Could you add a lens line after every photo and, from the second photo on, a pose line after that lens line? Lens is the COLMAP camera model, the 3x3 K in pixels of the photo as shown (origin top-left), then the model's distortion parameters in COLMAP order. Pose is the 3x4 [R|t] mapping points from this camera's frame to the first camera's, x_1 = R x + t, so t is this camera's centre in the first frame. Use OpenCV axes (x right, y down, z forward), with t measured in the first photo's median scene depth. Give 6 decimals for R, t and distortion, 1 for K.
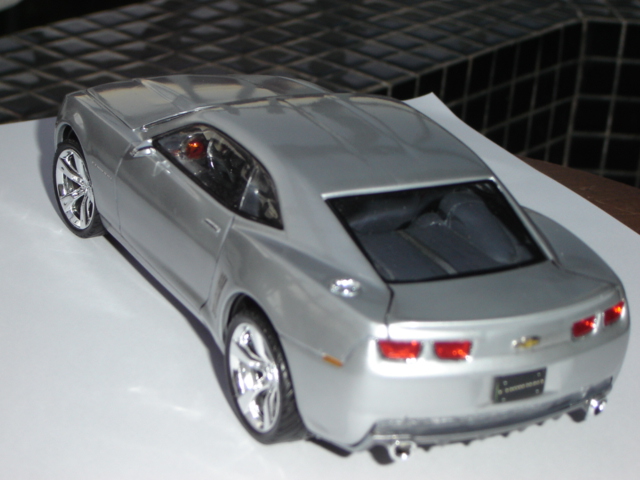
lens RADIAL K [[1336.7, 0, 320.0], [0, 1336.7, 240.0], [0, 0, 1]] dist [0.007688, -0.042135]
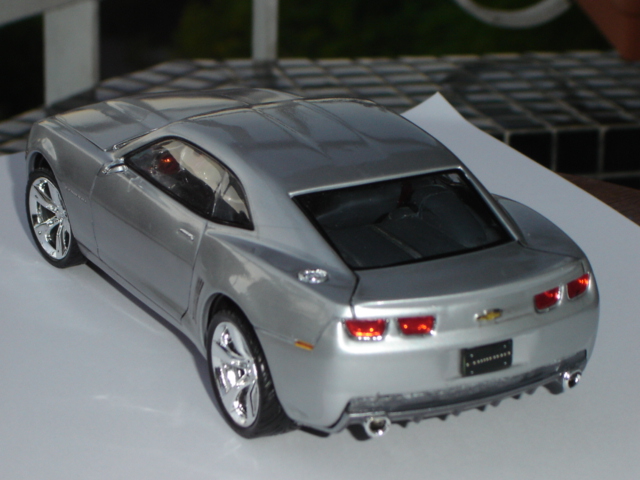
lens RADIAL K [[2203.3, 0, 320.0], [0, 2203.3, 240.0], [0, 0, 1]] dist [0.006170, -0.398006]
pose [[0.996035, -0.074744, -0.048254, 0.105472], [0.071422, 0.995177, -0.067246, 0.118871], [0.053047, 0.063533, 0.996569, -0.695499]]
